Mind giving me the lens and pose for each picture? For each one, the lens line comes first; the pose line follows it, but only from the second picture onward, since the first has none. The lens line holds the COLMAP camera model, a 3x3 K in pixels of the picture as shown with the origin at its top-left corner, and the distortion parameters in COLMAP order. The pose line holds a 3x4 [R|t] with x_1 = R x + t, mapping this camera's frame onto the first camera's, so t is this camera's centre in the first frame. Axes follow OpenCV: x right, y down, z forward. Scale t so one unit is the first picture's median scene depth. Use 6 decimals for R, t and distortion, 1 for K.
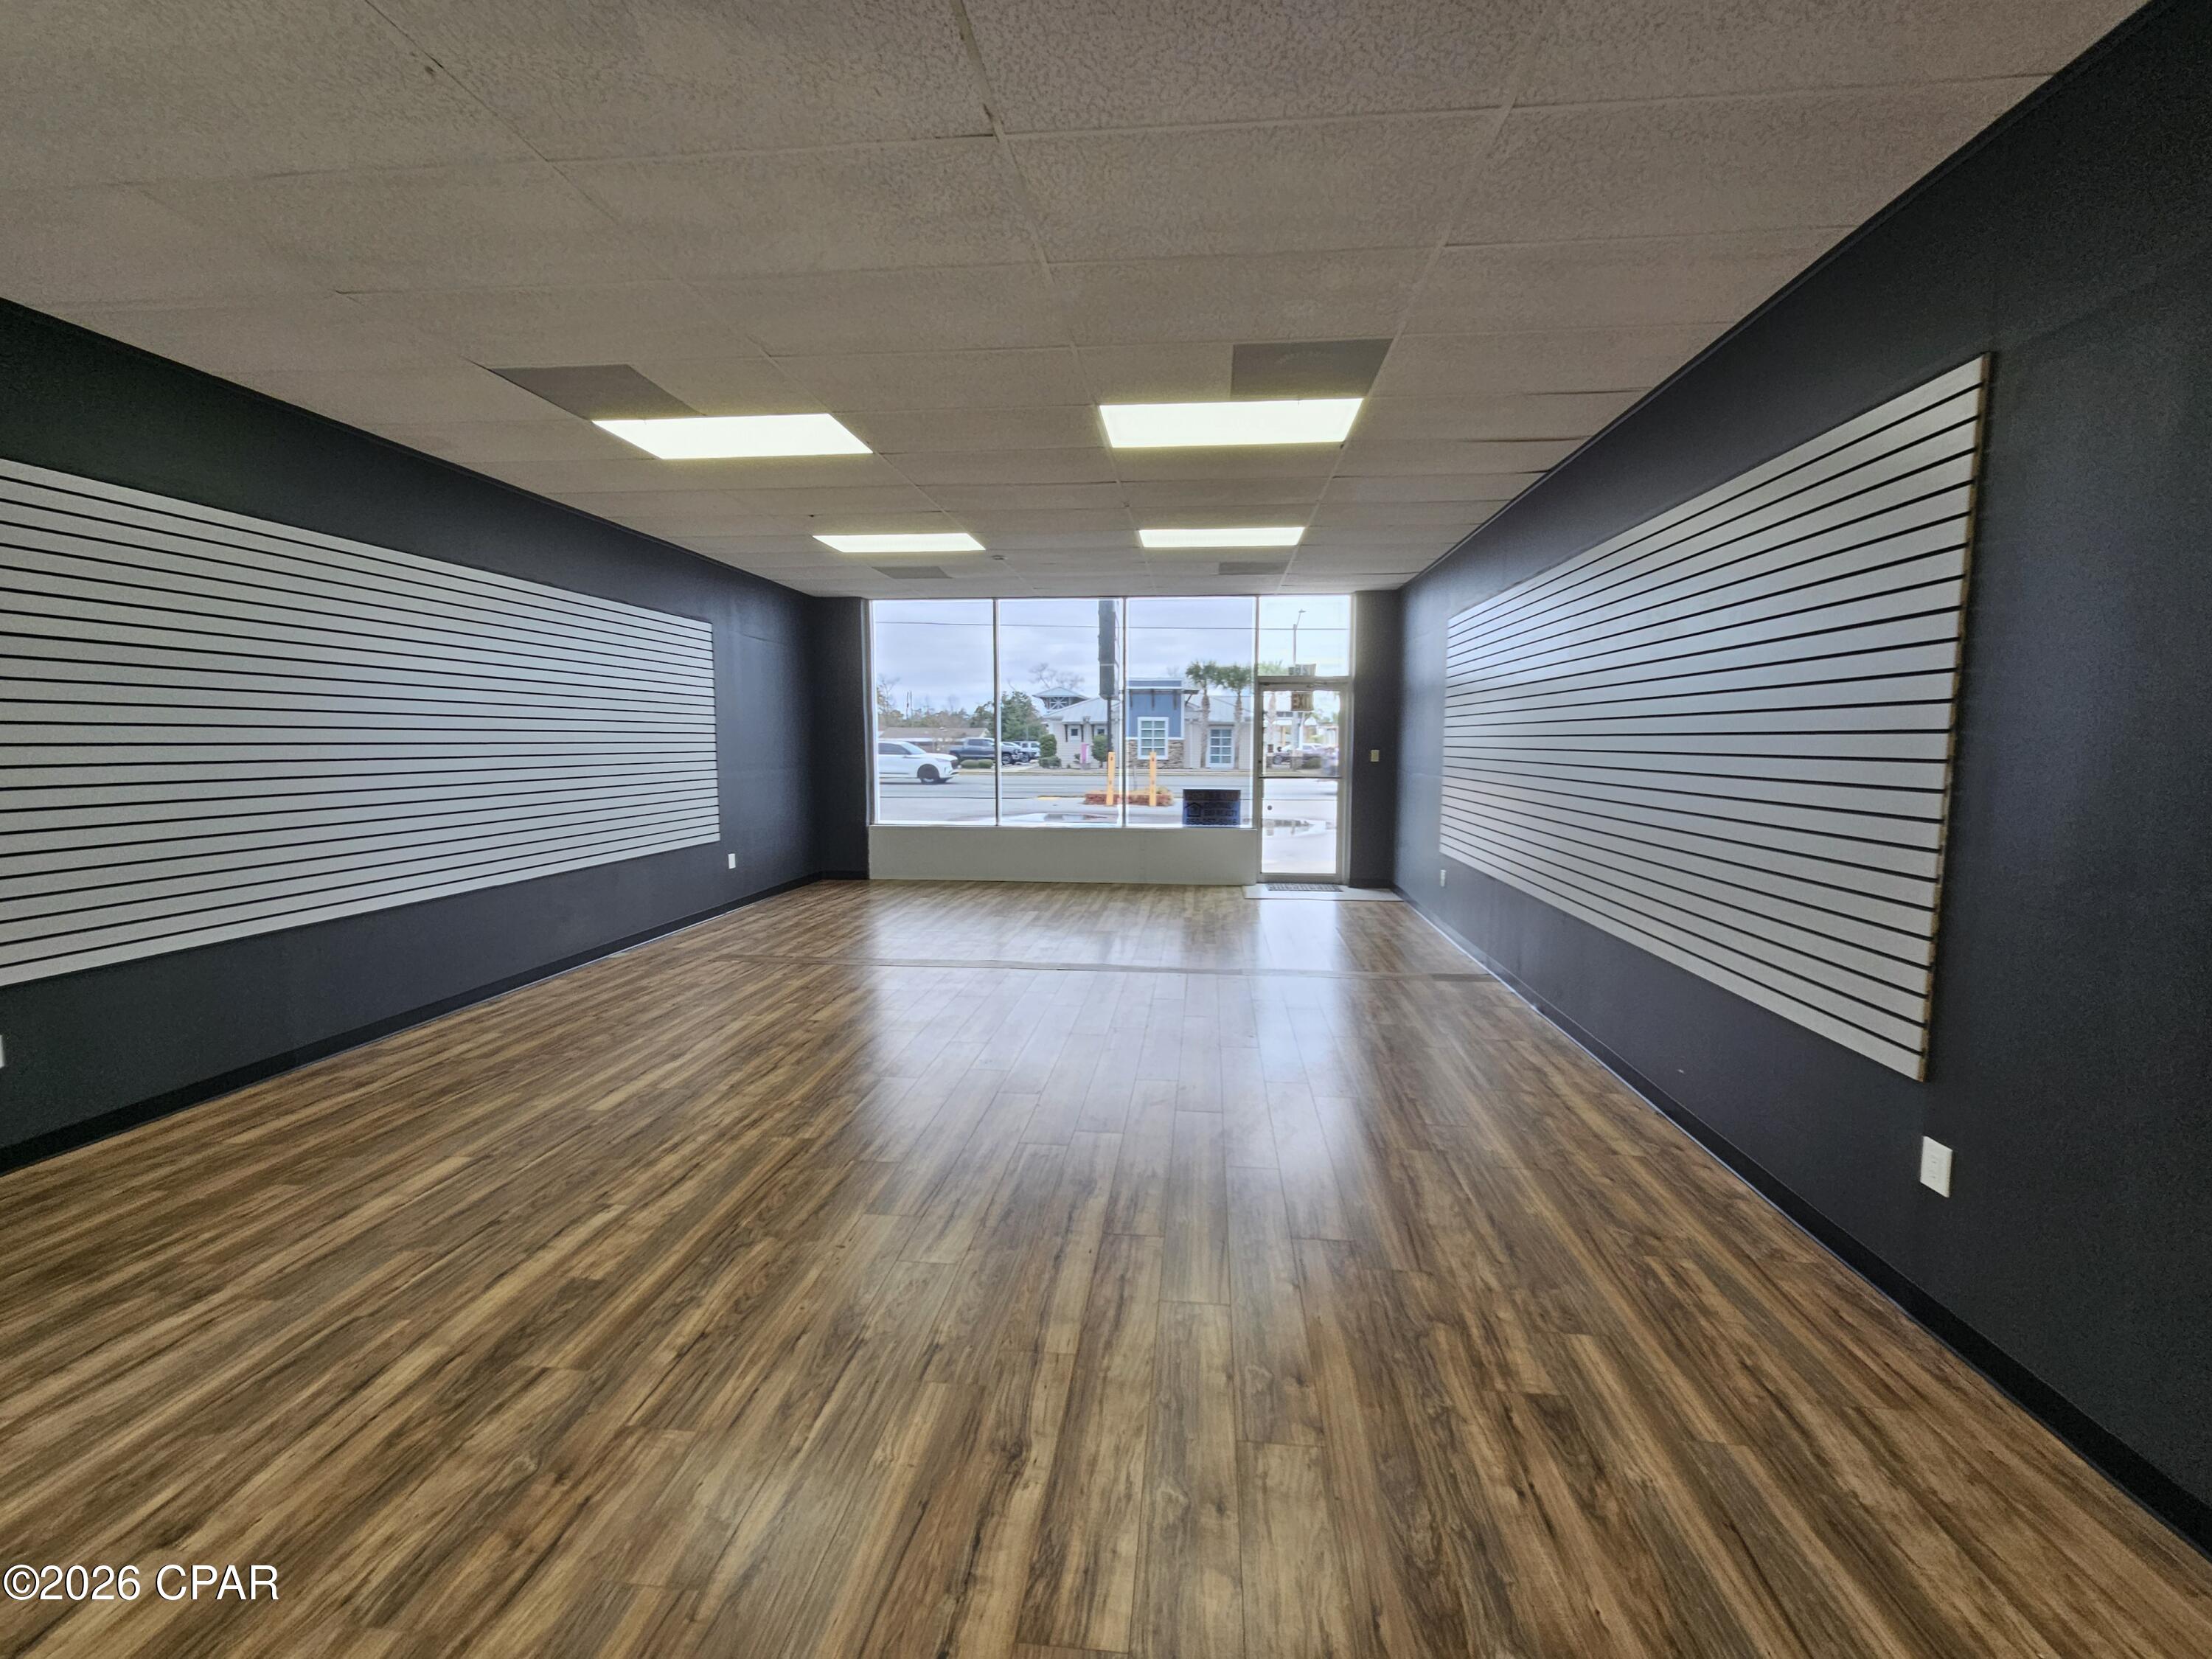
lens RADIAL K [[901.6, 0, 1116.0], [0, 901.6, 846.4], [0, 0, 1]] dist [-0.010728, 0.004089]
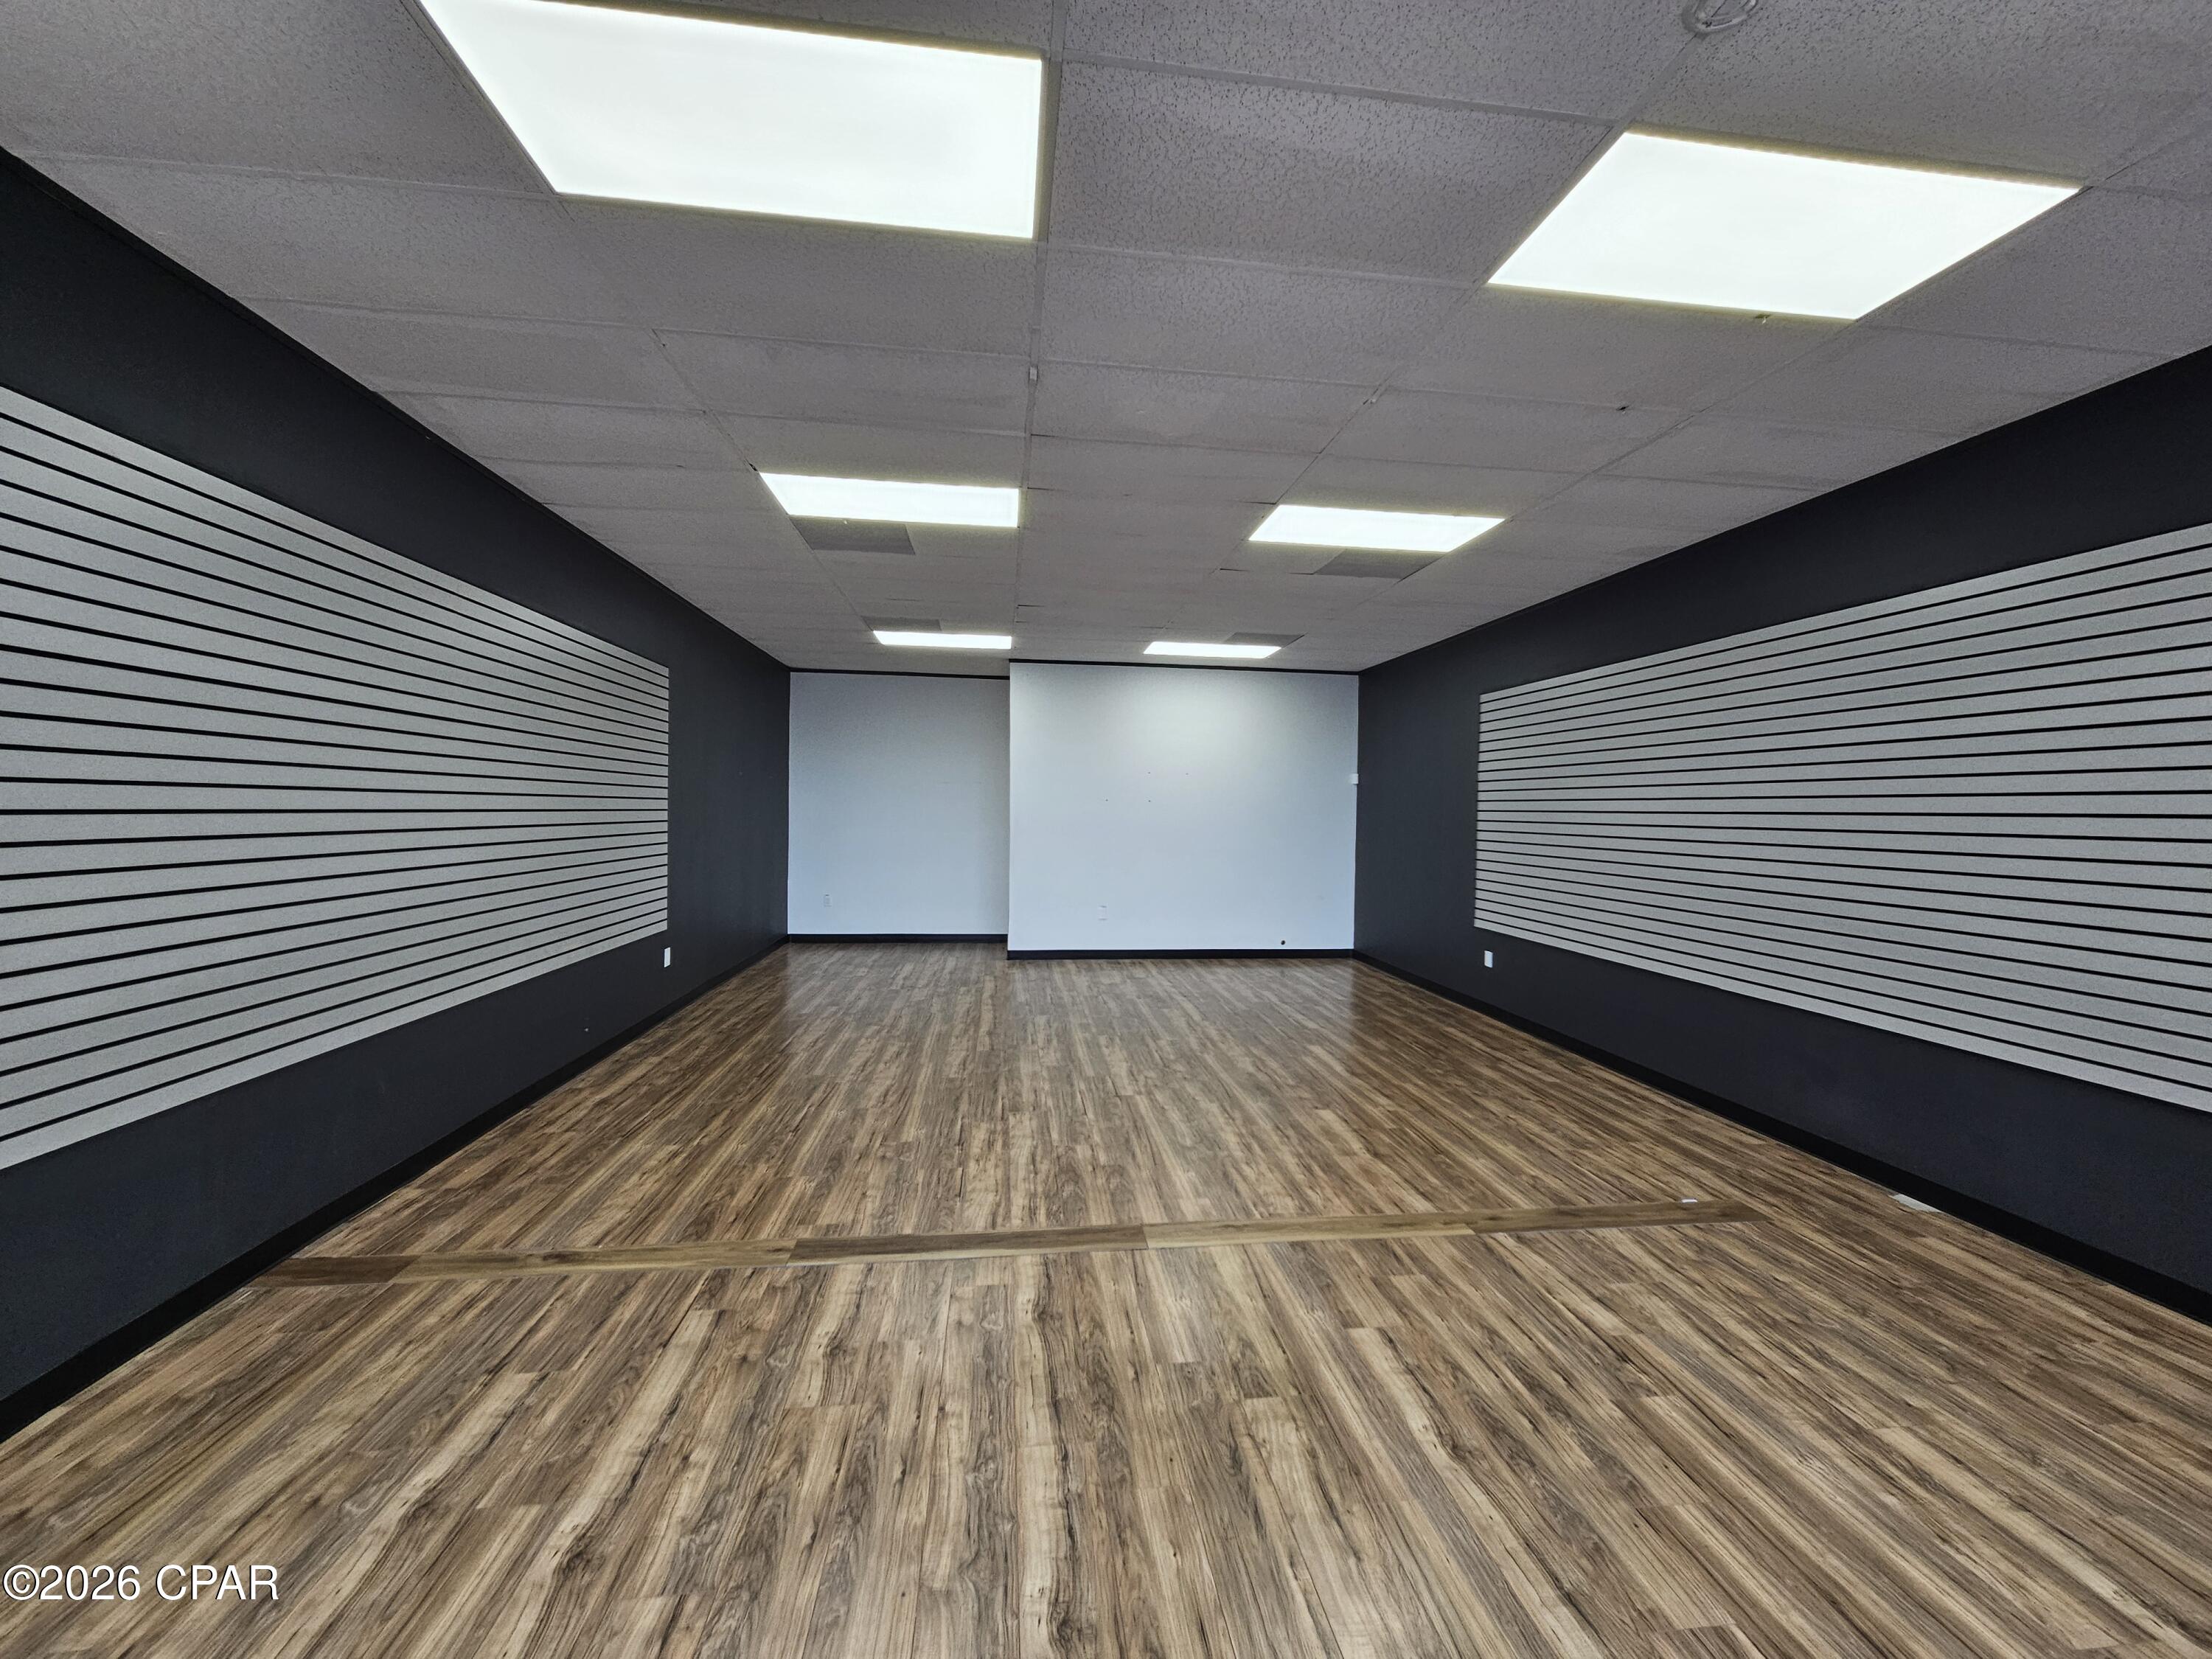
lens RADIAL K [[901.6, 0, 1116.0], [0, 901.6, 846.4], [0, 0, 1]] dist [-0.010728, 0.004089]
pose [[-0.974177, -0.012342, -0.225448, 0.115049], [-0.047541, 0.987332, 0.151378, -0.259891], [0.220723, 0.158187, -0.962423, 2.205150]]
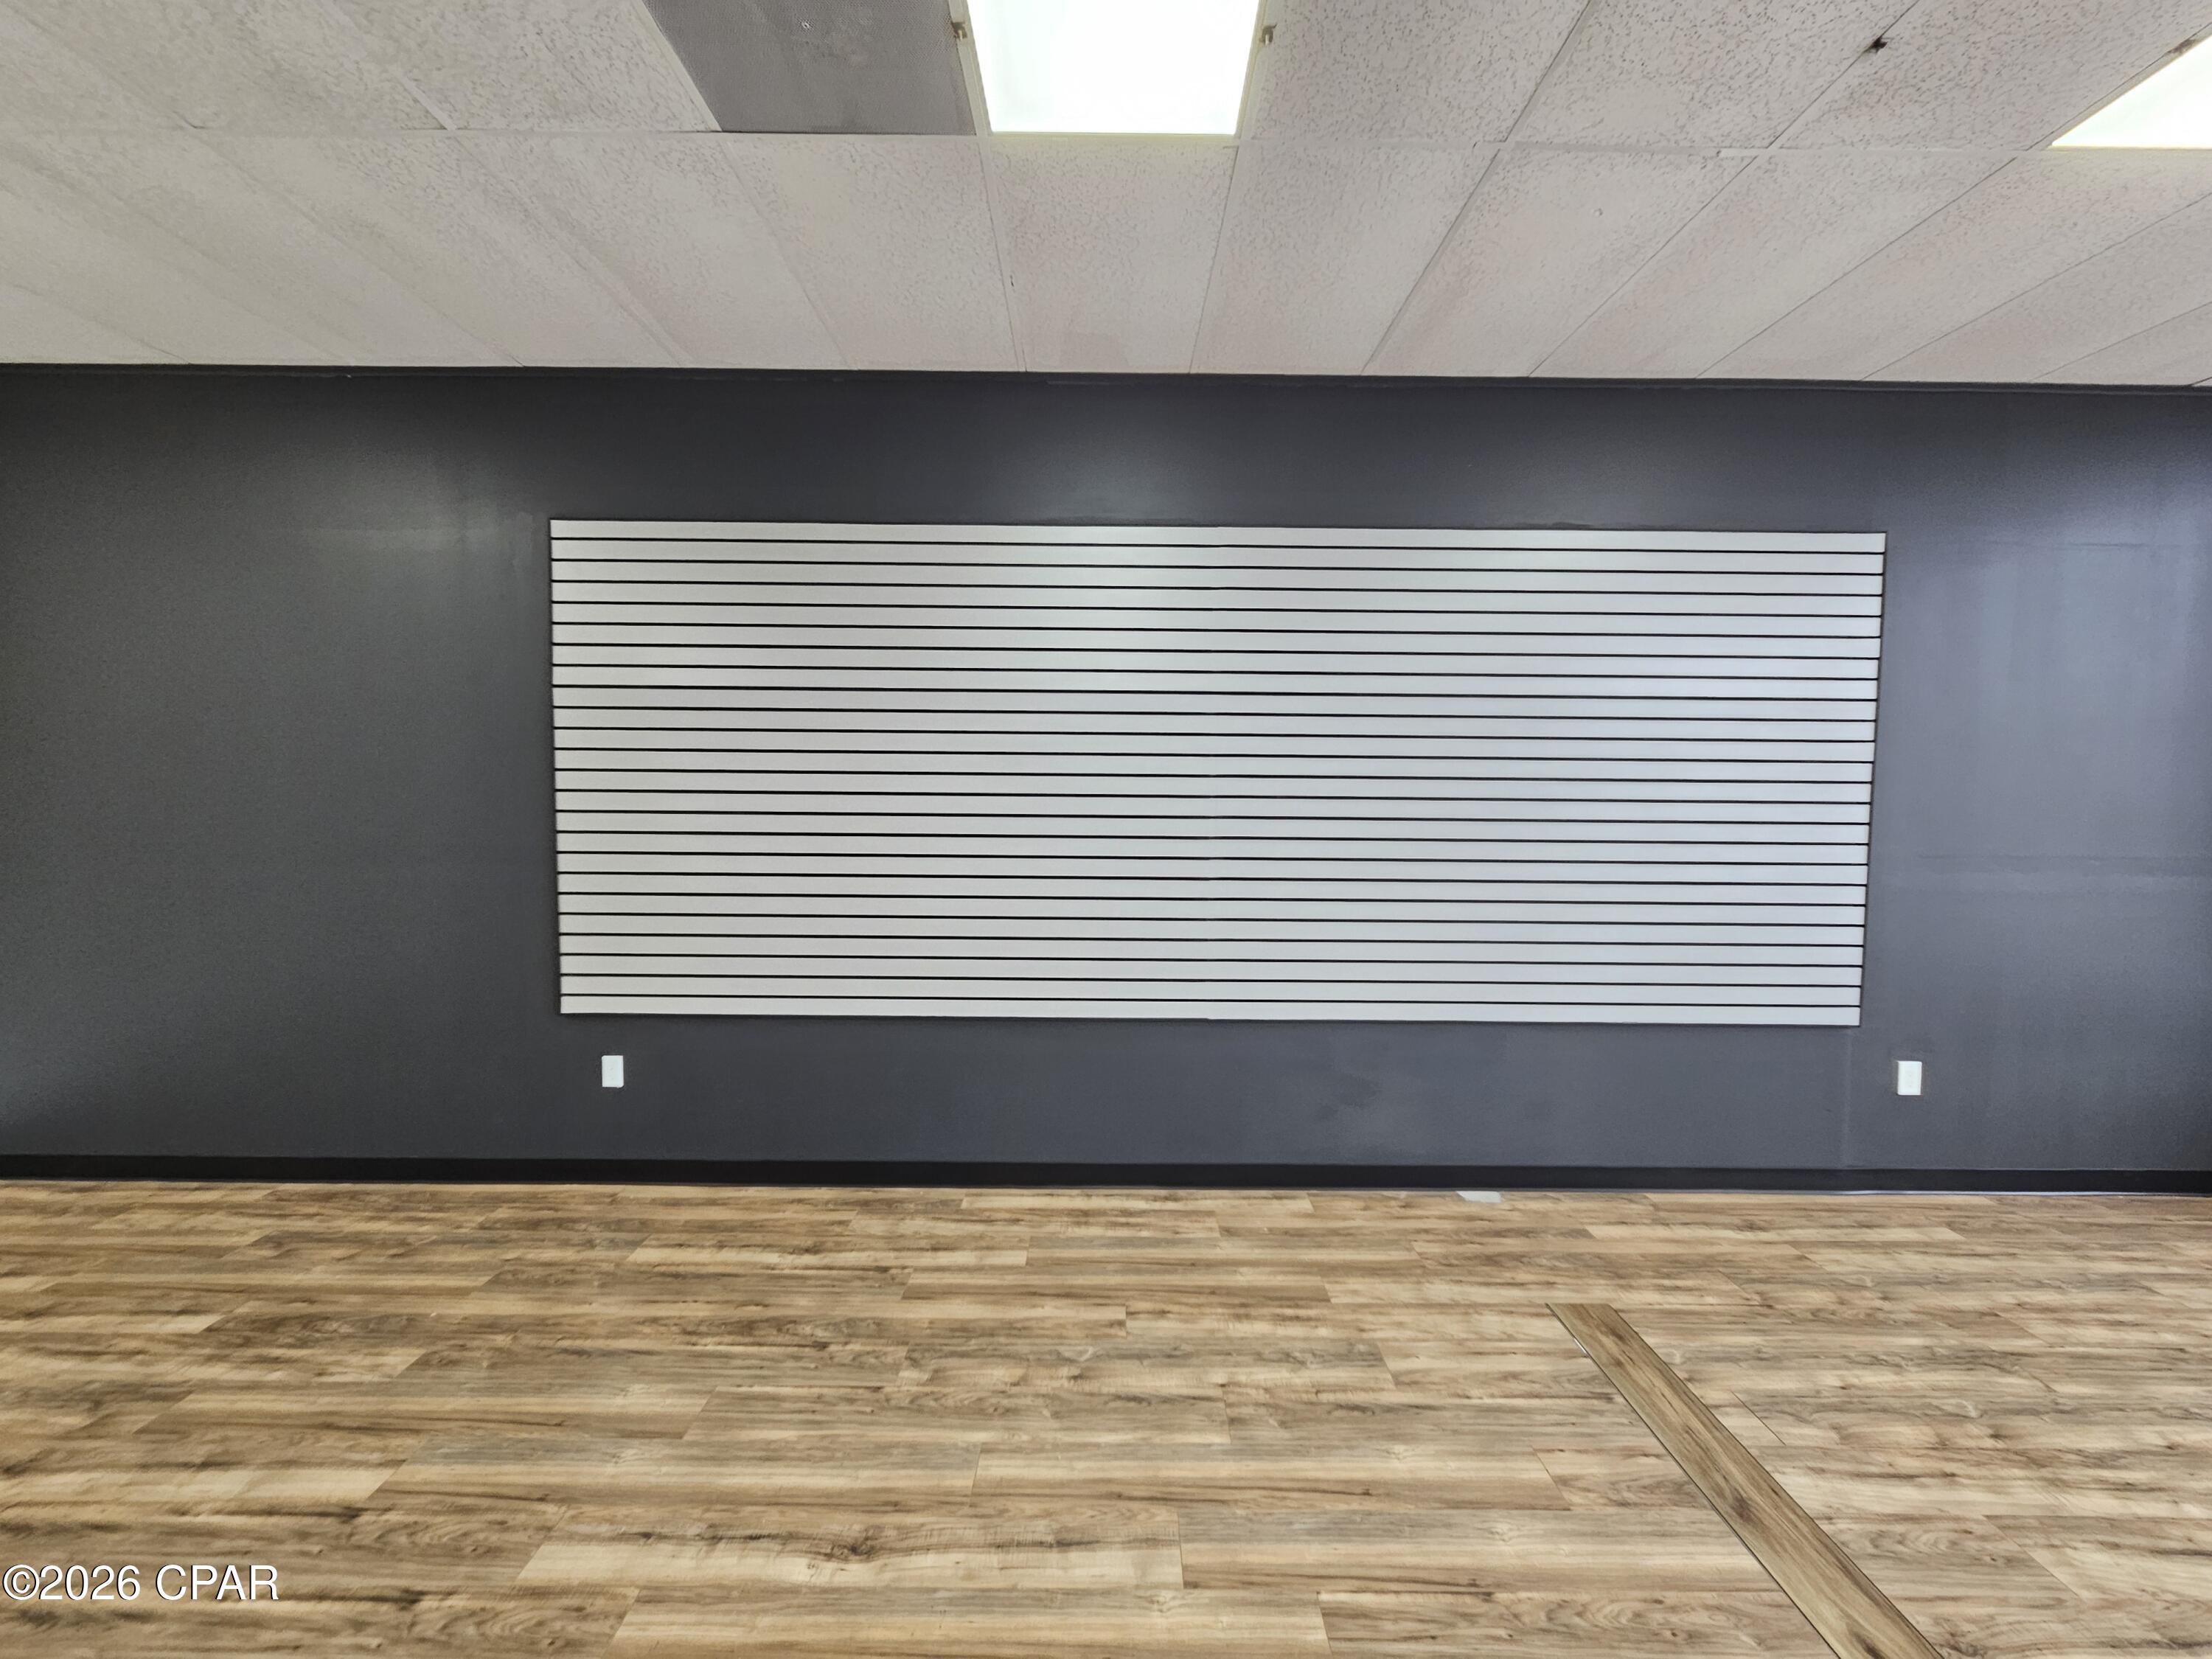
lens RADIAL K [[901.6, 0, 1116.0], [0, 901.6, 846.4], [0, 0, 1]] dist [-0.010728, 0.004089]
pose [[0.100690, 0.068696, -0.992543, -0.089125], [-0.123436, 0.990768, 0.056051, -0.139359], [0.987231, 0.116872, 0.108240, 1.106452]]
